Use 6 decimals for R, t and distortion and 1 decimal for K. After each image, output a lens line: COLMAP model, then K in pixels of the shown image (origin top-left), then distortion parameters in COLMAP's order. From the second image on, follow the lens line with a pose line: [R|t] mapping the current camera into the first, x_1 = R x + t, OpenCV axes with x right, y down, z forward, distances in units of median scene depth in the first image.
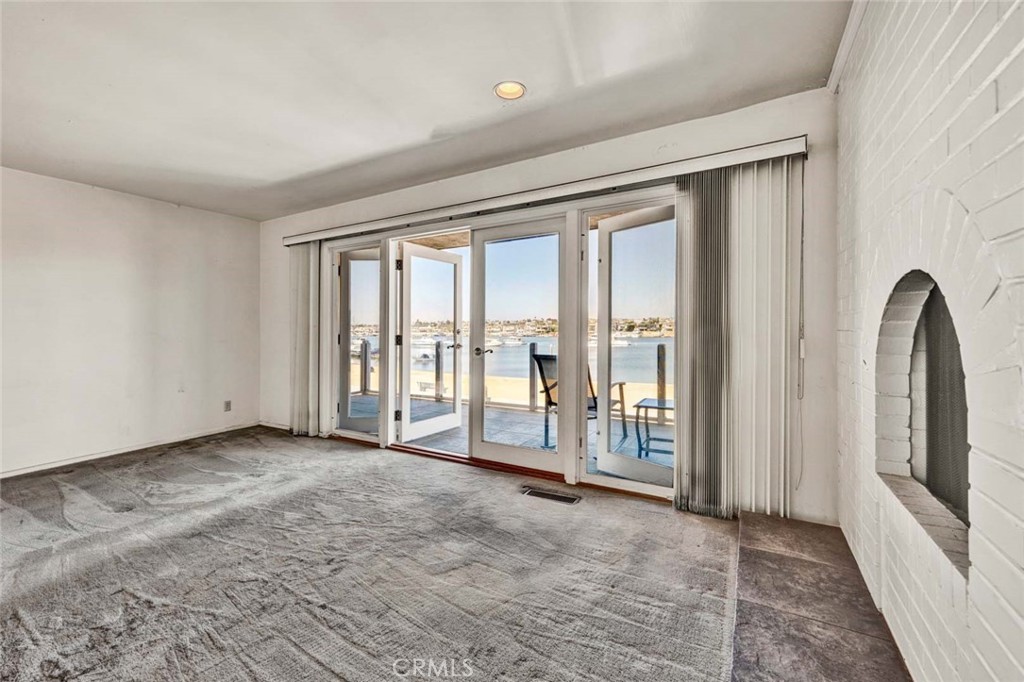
lens RADIAL K [[417.3, 0, 508.0], [0, 417.3, 327.9], [0, 0, 1]] dist [0.007321, -0.000306]
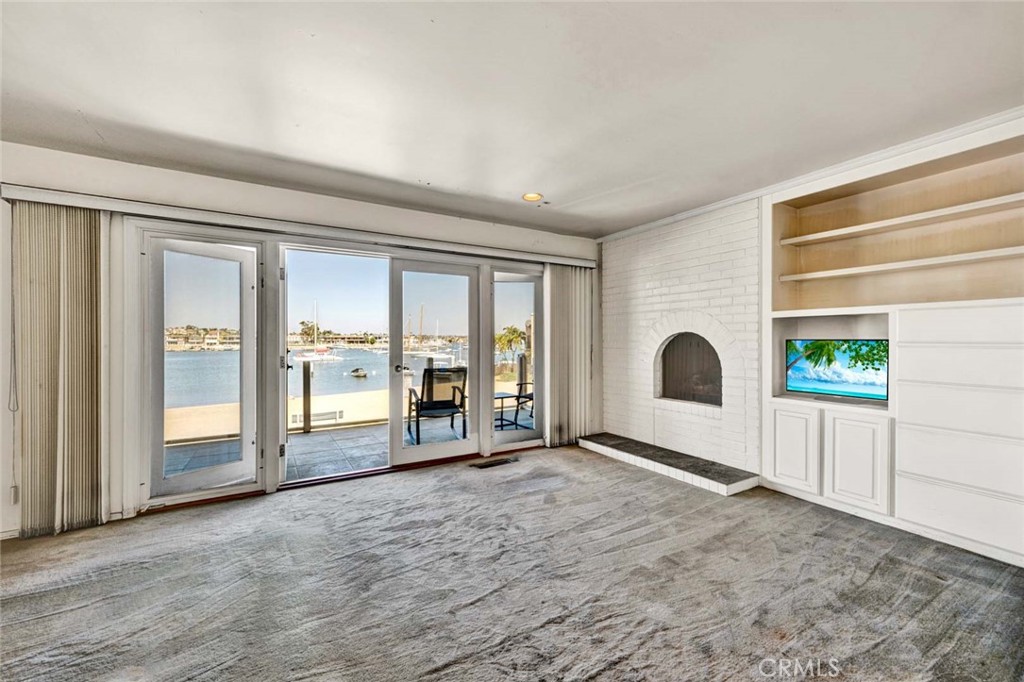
lens RADIAL K [[417.3, 0, 510.5], [0, 417.3, 341.0], [0, 0, 1]] dist [0.007321, -0.000306]
pose [[0.489913, 0.000643, 0.871771, -0.839222], [-0.002169, 0.999998, 0.000481, -0.017696], [-0.871768, -0.002126, 0.489914, 0.183389]]
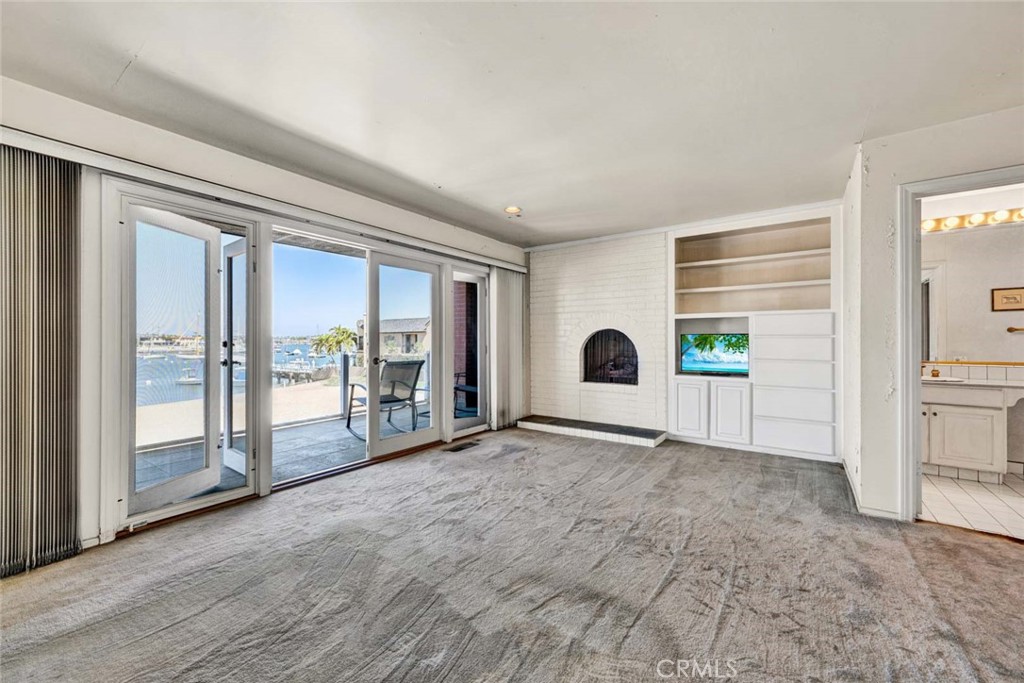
lens RADIAL K [[417.3, 0, 510.1], [0, 417.3, 338.6], [0, 0, 1]] dist [0.007321, -0.000306]
pose [[0.094769, 0.011506, 0.995433, -1.082838], [-0.002783, 0.999932, -0.011293, 0.007334], [-0.995495, -0.001700, 0.094794, 0.503957]]
